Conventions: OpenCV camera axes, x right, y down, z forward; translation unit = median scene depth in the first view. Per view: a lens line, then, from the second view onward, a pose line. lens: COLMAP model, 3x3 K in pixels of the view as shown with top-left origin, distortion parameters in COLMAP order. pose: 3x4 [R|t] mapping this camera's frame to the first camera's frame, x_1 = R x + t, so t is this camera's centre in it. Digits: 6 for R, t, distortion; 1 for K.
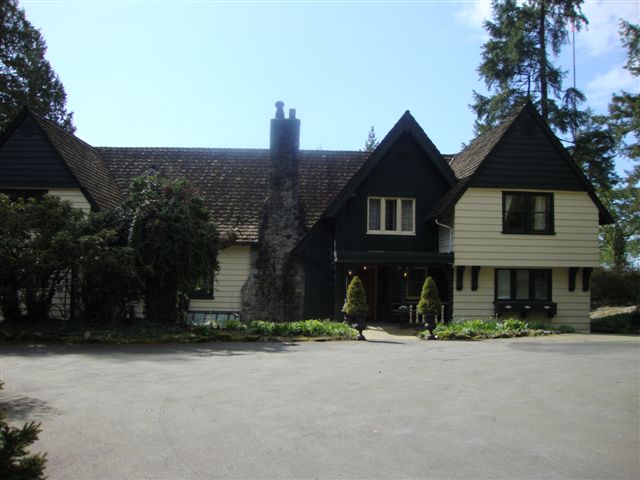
lens RADIAL K [[561.1, 0, 319.9], [0, 561.1, 241.4], [0, 0, 1]] dist [-0.017025, -0.001969]
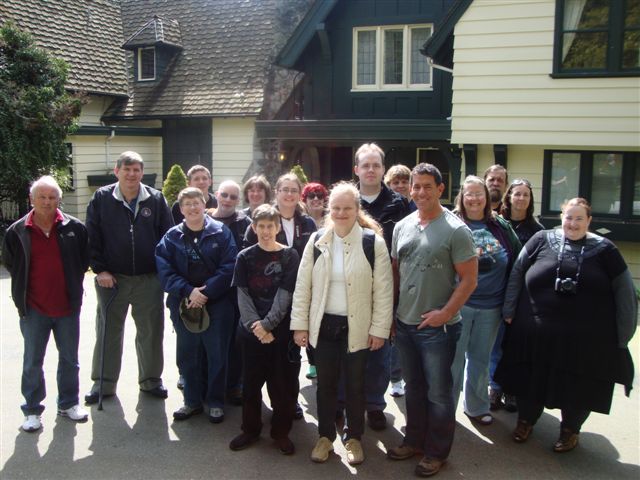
lens RADIAL K [[688.5, 0, 320.1], [0, 688.5, 238.4], [0, 0, 1]] dist [-0.054288, 0.000000]
pose [[0.824951, 0.074617, -0.560257, 0.473478], [0.013916, 0.988265, 0.152112, 0.029156], [0.565033, -0.133282, 0.814232, 0.359632]]
